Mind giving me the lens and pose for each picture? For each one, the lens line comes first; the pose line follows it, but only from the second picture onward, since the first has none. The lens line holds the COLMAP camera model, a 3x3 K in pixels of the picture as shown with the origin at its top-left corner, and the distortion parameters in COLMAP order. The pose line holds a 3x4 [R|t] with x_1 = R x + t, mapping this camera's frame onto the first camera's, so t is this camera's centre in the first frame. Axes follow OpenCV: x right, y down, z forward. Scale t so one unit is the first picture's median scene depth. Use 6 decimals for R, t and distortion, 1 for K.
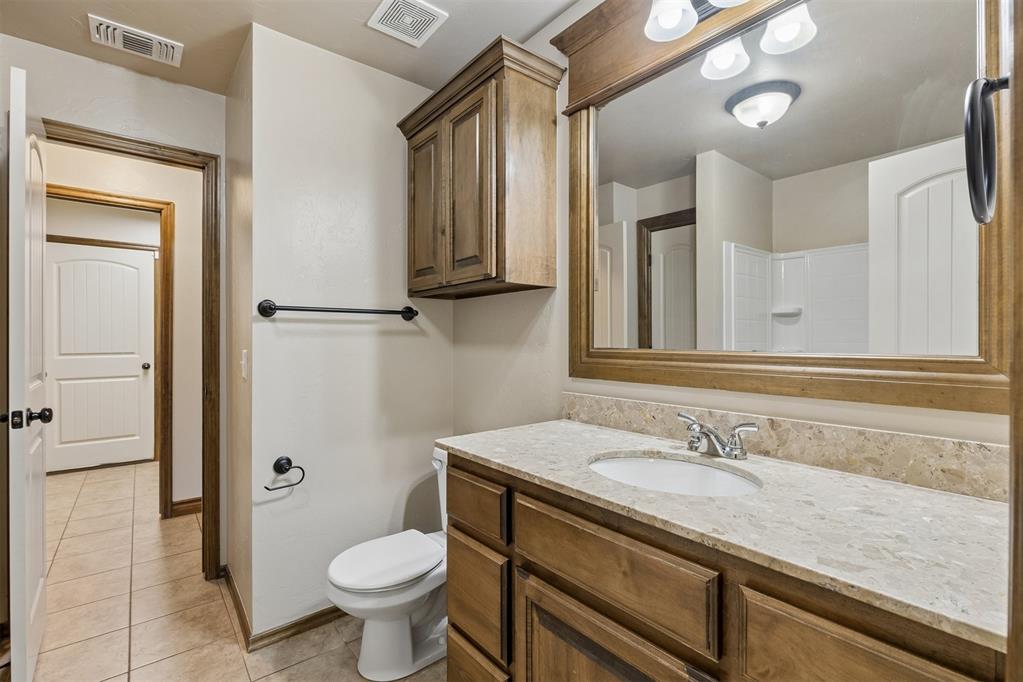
lens RADIAL K [[463.5, 0, 517.0], [0, 463.5, 333.1], [0, 0, 1]] dist [0.007335, -0.001744]
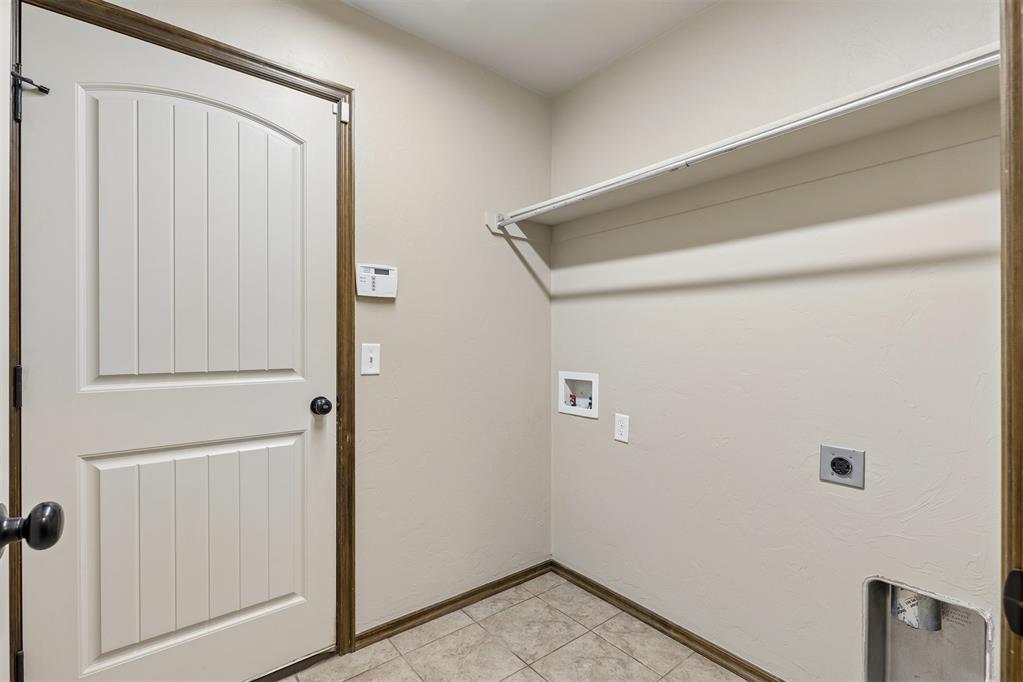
lens RADIAL K [[463.5, 0, 516.2], [0, 463.5, 339.3], [0, 0, 1]] dist [0.007335, -0.001744]
pose [[0.999952, 0.001096, 0.009732, -0.647730], [-0.001086, 0.999999, -0.001076, 0.018021], [-0.009733, 0.001065, 0.999952, 0.630374]]
